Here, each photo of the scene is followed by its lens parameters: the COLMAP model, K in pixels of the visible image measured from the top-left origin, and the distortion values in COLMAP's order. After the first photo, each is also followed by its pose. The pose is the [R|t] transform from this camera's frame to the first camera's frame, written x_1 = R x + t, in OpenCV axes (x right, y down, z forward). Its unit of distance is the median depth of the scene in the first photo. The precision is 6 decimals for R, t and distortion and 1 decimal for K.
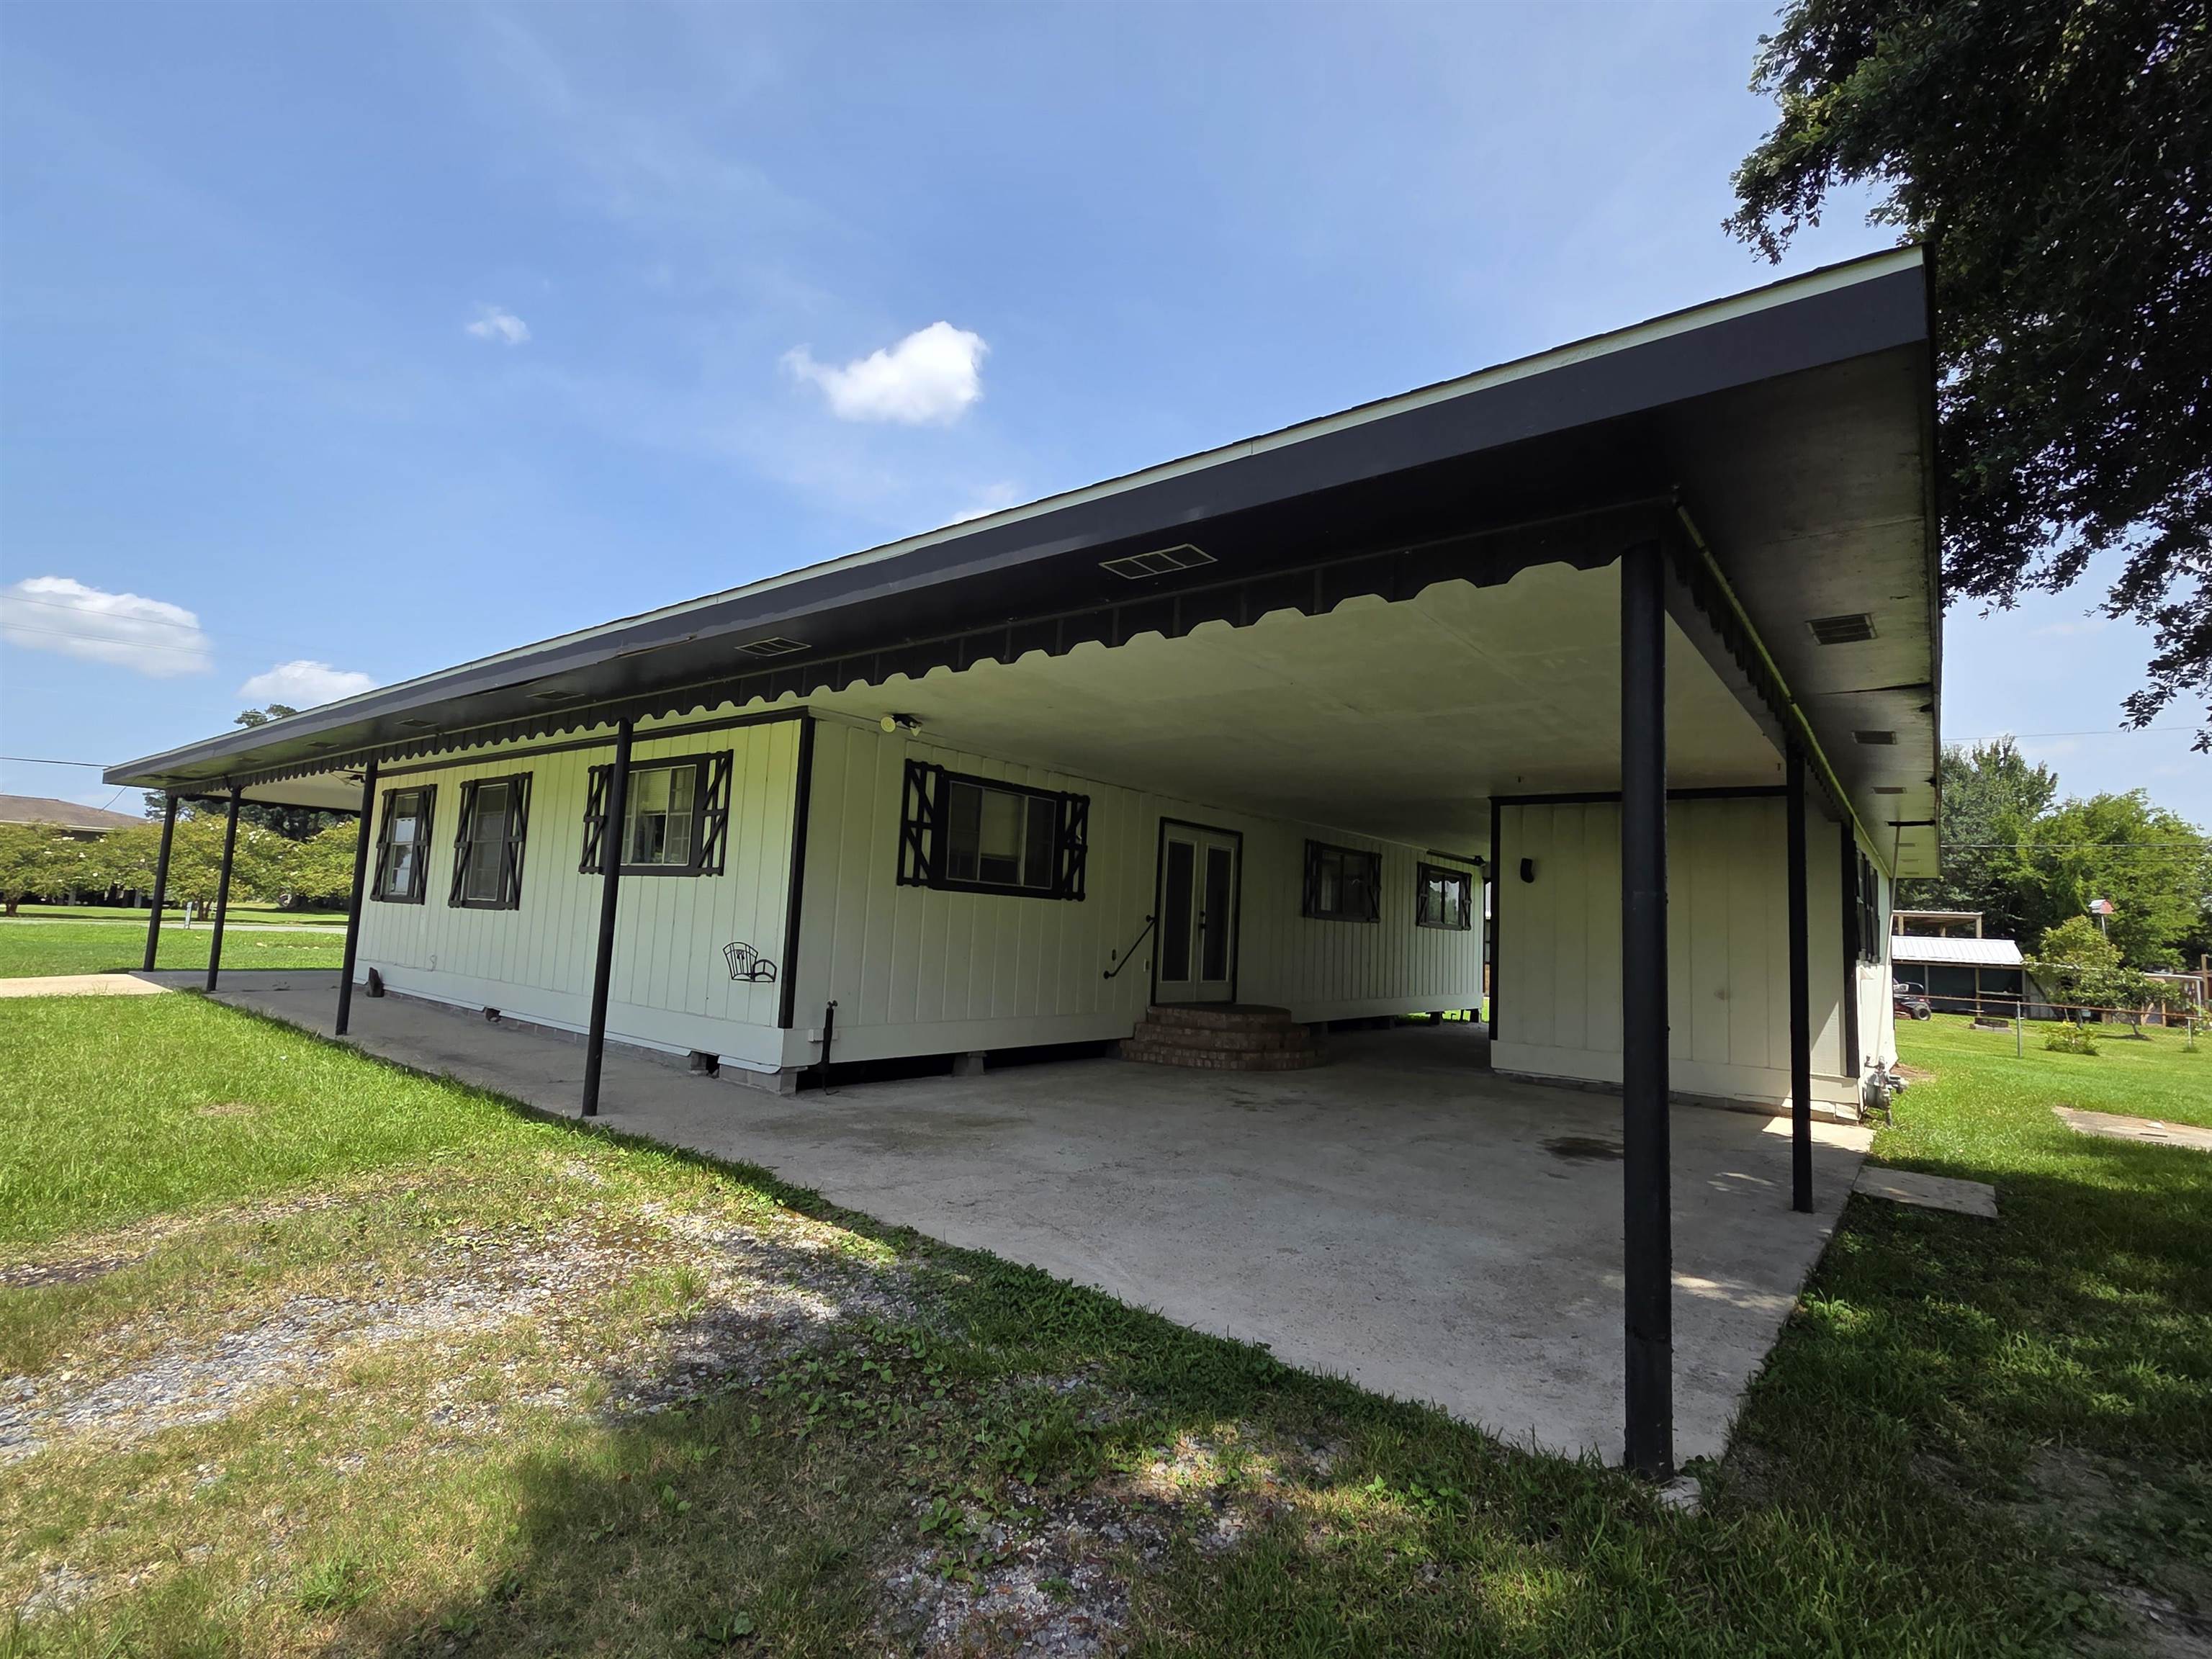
lens RADIAL K [[1048.0, 0, 1088.3], [0, 1048.0, 826.7], [0, 0, 1]] dist [0.003924, 0.001723]
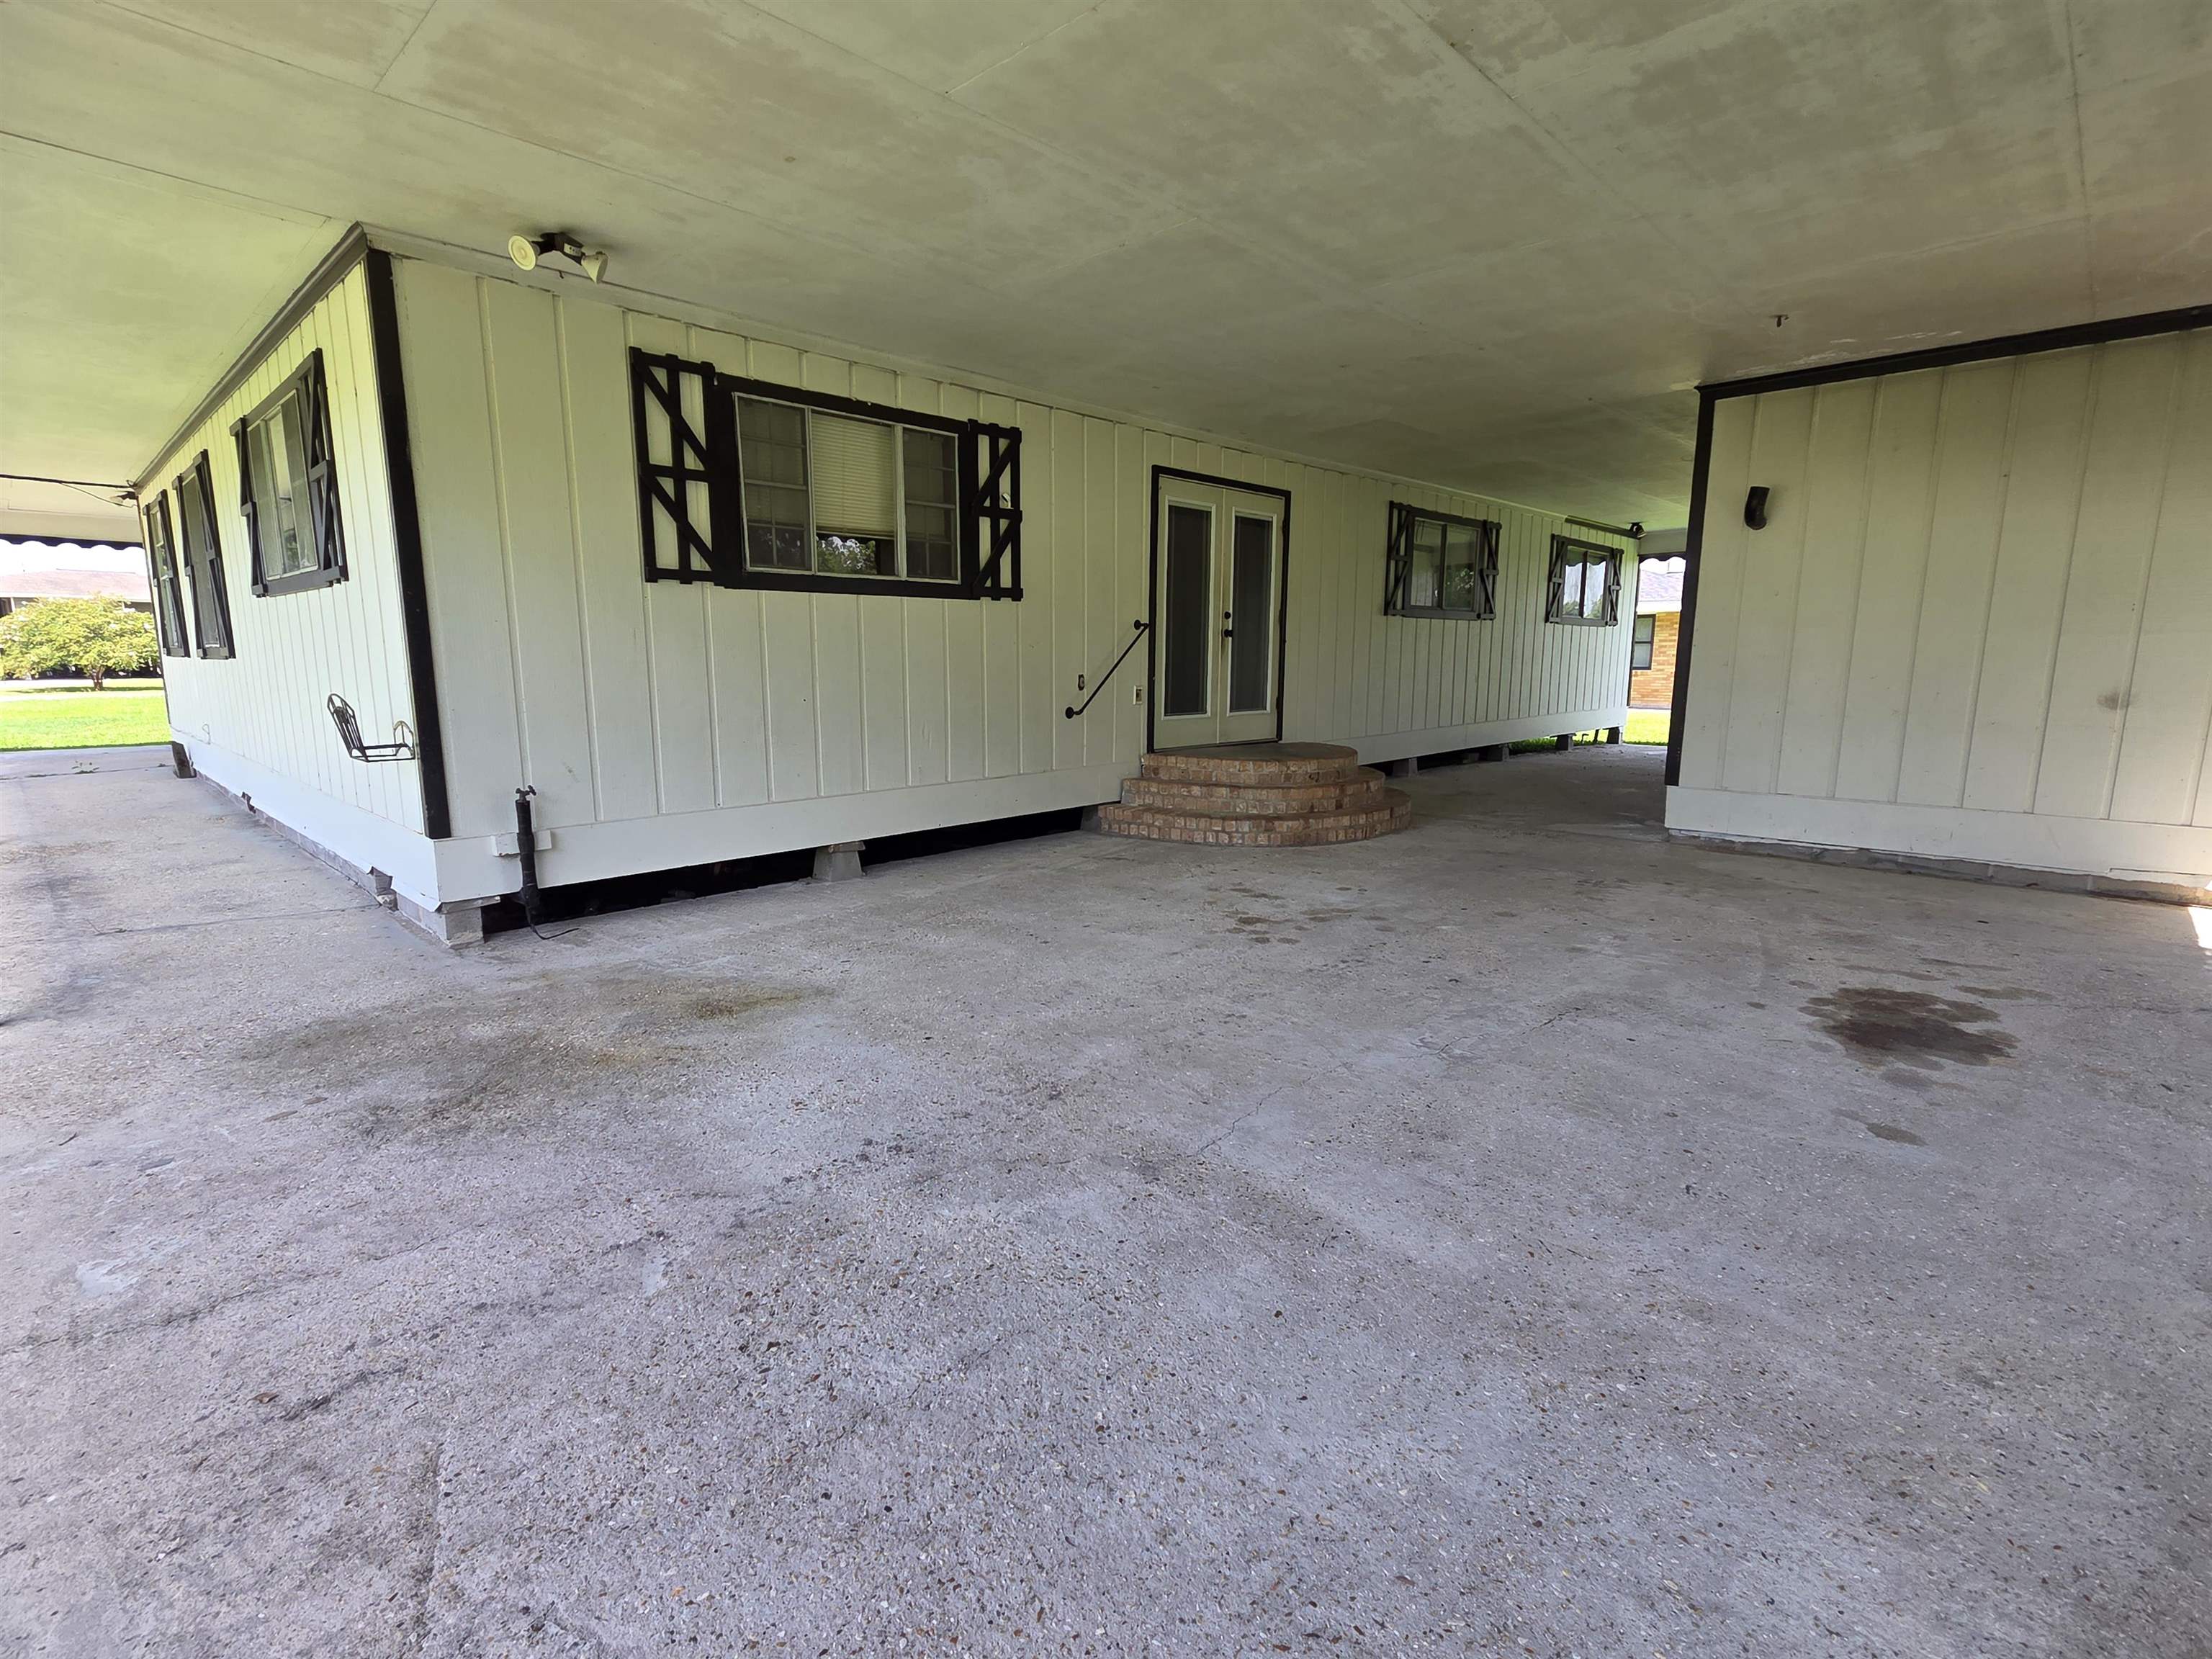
lens RADIAL K [[1048.0, 0, 1088.3], [0, 1048.0, 826.7], [0, 0, 1]] dist [0.003924, 0.001723]
pose [[0.994582, -0.033791, -0.098312, 0.092185], [0.057864, 0.965602, 0.253505, 0.043100], [0.086364, -0.257820, 0.962325, 0.342457]]
